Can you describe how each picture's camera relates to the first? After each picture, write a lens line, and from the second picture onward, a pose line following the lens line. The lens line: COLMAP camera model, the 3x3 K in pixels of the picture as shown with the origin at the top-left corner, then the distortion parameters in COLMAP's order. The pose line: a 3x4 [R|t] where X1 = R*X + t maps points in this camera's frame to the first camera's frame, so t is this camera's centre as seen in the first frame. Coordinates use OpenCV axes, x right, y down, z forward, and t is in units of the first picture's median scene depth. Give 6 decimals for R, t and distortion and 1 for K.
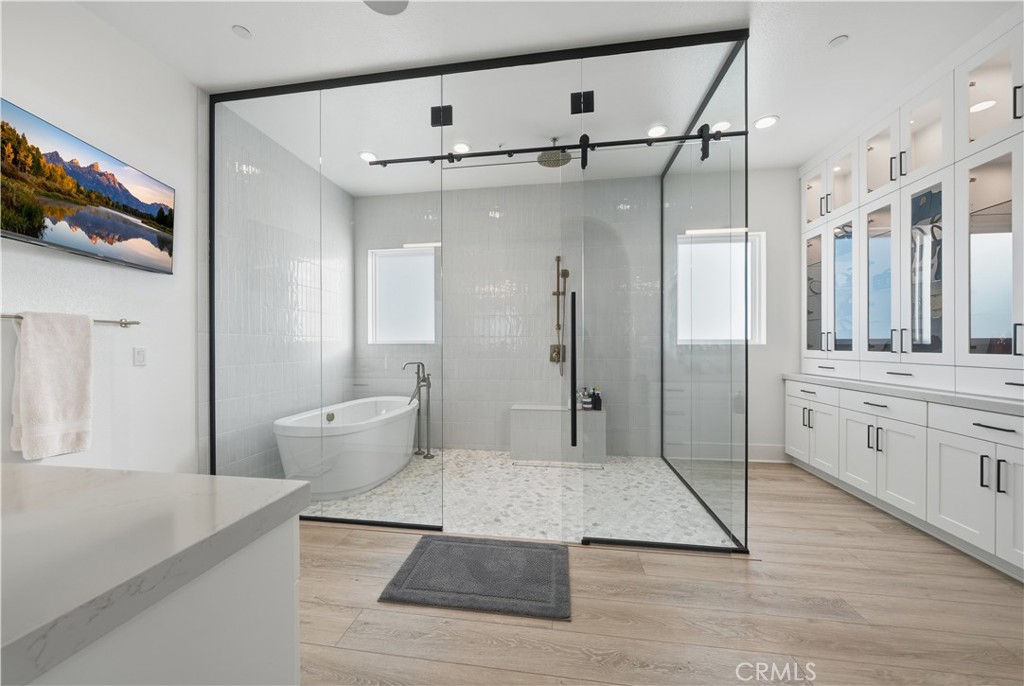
lens RADIAL K [[398.7, 0, 481.8], [0, 398.7, 340.0], [0, 0, 1]] dist [-0.001094, -0.000127]
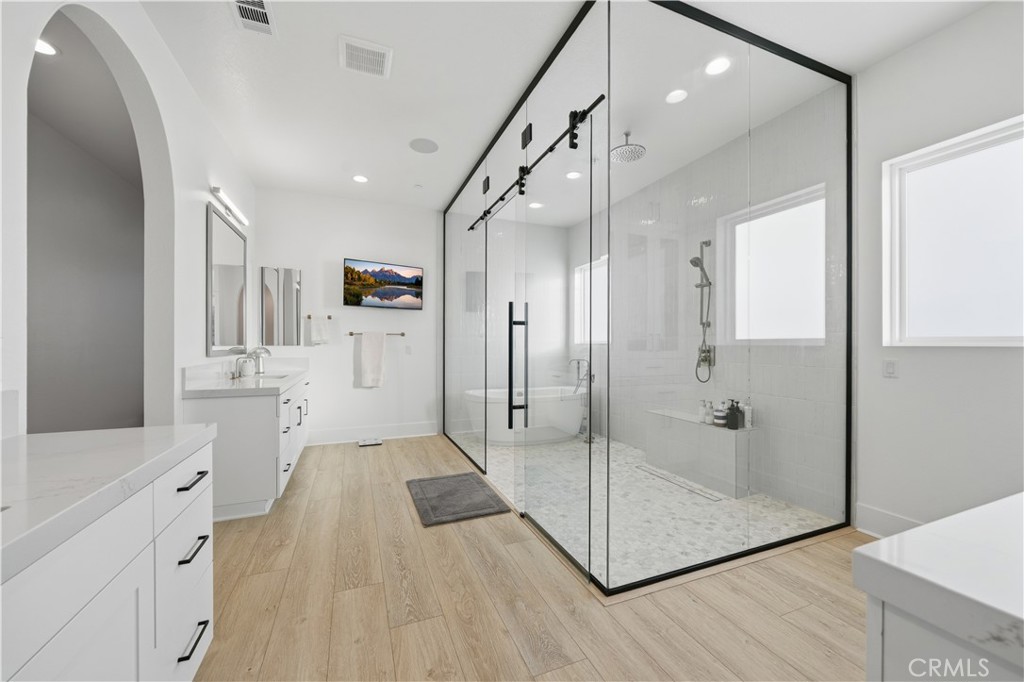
lens RADIAL K [[394.6, 0, 512.0], [0, 394.6, 341.0], [0, 0, 1]] dist [0.000411, 0.000301]
pose [[0.505822, -0.002002, -0.862635, 0.995391], [0.008983, 0.999955, 0.002946, -0.004808], [0.862591, -0.009239, 0.505818, 0.315127]]
